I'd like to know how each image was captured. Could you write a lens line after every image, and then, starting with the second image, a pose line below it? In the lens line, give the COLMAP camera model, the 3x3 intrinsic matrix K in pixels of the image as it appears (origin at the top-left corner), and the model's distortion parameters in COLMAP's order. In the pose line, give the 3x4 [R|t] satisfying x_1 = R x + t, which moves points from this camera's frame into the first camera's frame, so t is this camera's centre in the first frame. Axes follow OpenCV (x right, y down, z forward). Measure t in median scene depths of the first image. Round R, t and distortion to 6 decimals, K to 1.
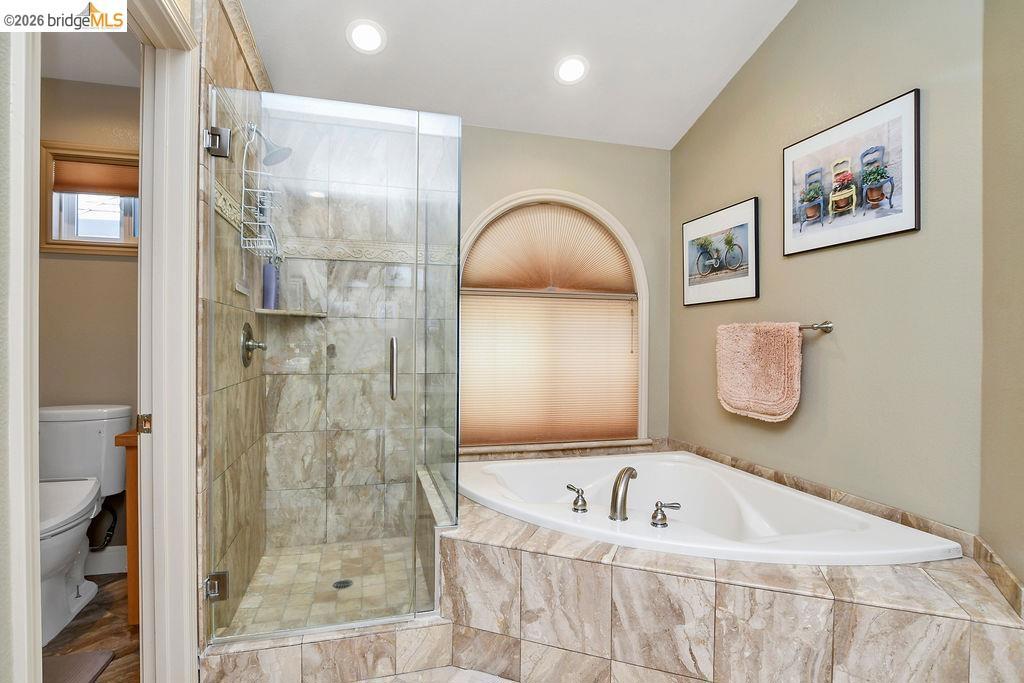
lens RADIAL K [[509.1, 0, 510.5], [0, 509.1, 346.8], [0, 0, 1]] dist [-0.024892, 0.001185]
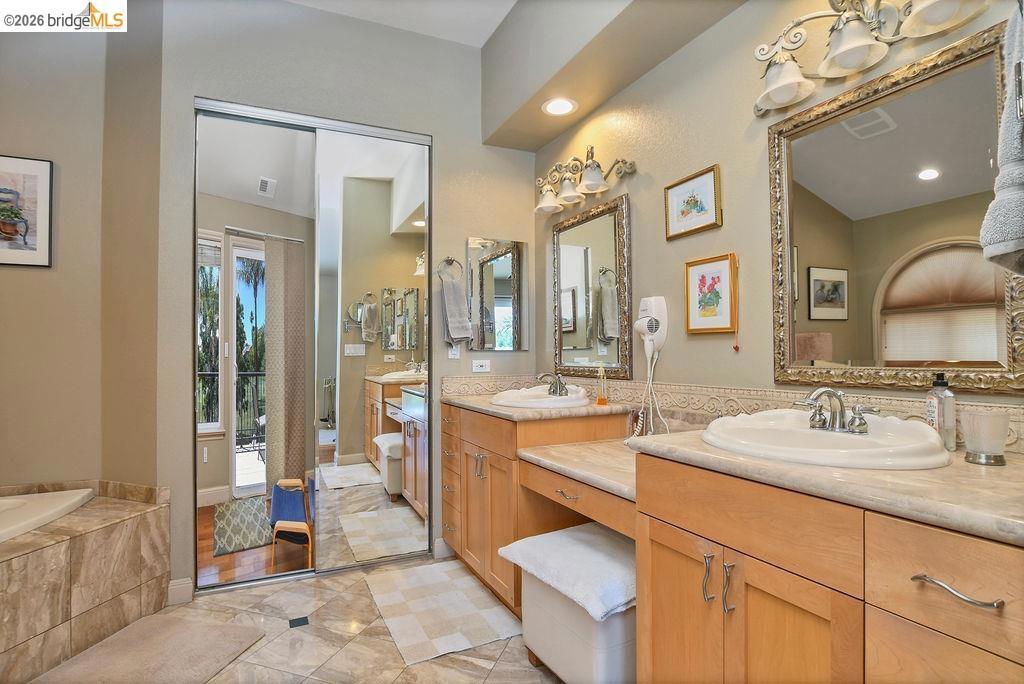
lens RADIAL K [[509.1, 0, 508.4], [0, 509.1, 343.8], [0, 0, 1]] dist [-0.024892, 0.001185]
pose [[-0.183909, 0.013997, 0.982844, -0.879140], [0.008773, 0.999882, -0.012598, -0.003708], [-0.982904, 0.006305, -0.184010, 0.059151]]
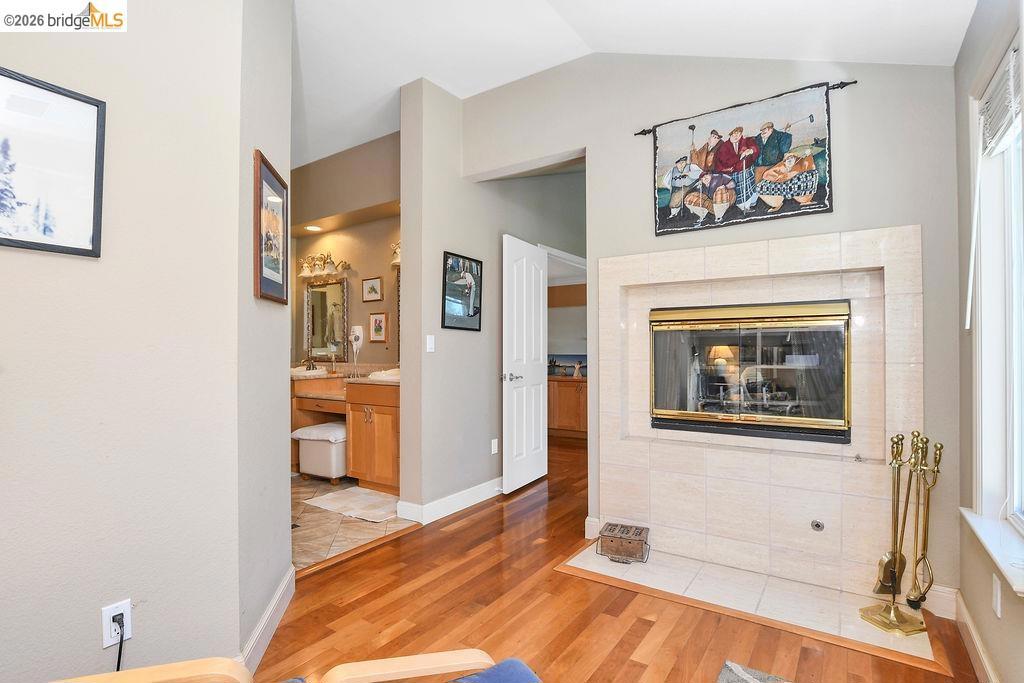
lens RADIAL K [[509.1, 0, 506.0], [0, 509.1, 341.6], [0, 0, 1]] dist [-0.024892, 0.001185]
pose [[-0.641691, 0.001226, 0.766962, -3.323997], [0.004104, 0.999990, 0.001835, -0.063785], [-0.766952, 0.004325, -0.641690, 1.014019]]
